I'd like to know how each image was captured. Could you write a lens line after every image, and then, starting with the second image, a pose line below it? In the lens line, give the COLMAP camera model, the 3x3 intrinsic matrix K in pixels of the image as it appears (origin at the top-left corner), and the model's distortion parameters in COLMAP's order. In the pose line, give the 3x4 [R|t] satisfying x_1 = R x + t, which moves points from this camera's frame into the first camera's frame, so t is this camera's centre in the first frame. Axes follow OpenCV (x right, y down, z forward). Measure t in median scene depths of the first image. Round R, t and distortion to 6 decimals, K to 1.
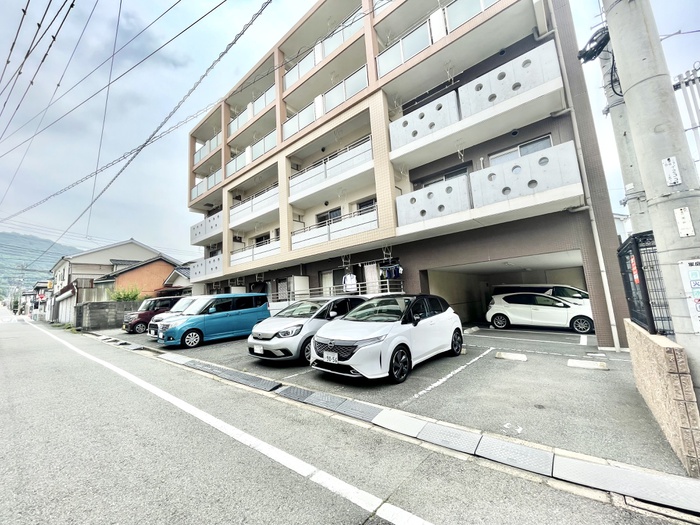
lens RADIAL K [[286.0, 0, 350.4], [0, 286.0, 261.6], [0, 0, 1]] dist [-0.002319, -0.000097]
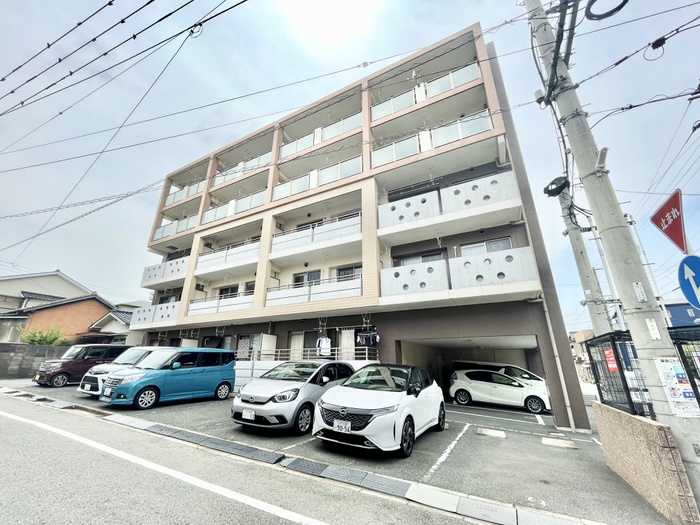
lens RADIAL K [[286.0, 0, 350.4], [0, 286.0, 261.6], [0, 0, 1]] dist [-0.002319, -0.000097]
pose [[0.977365, 0.135060, 0.162840, -0.137418], [-0.097125, 0.970247, -0.221782, -0.000870], [-0.187949, 0.200946, 0.961403, -0.034512]]
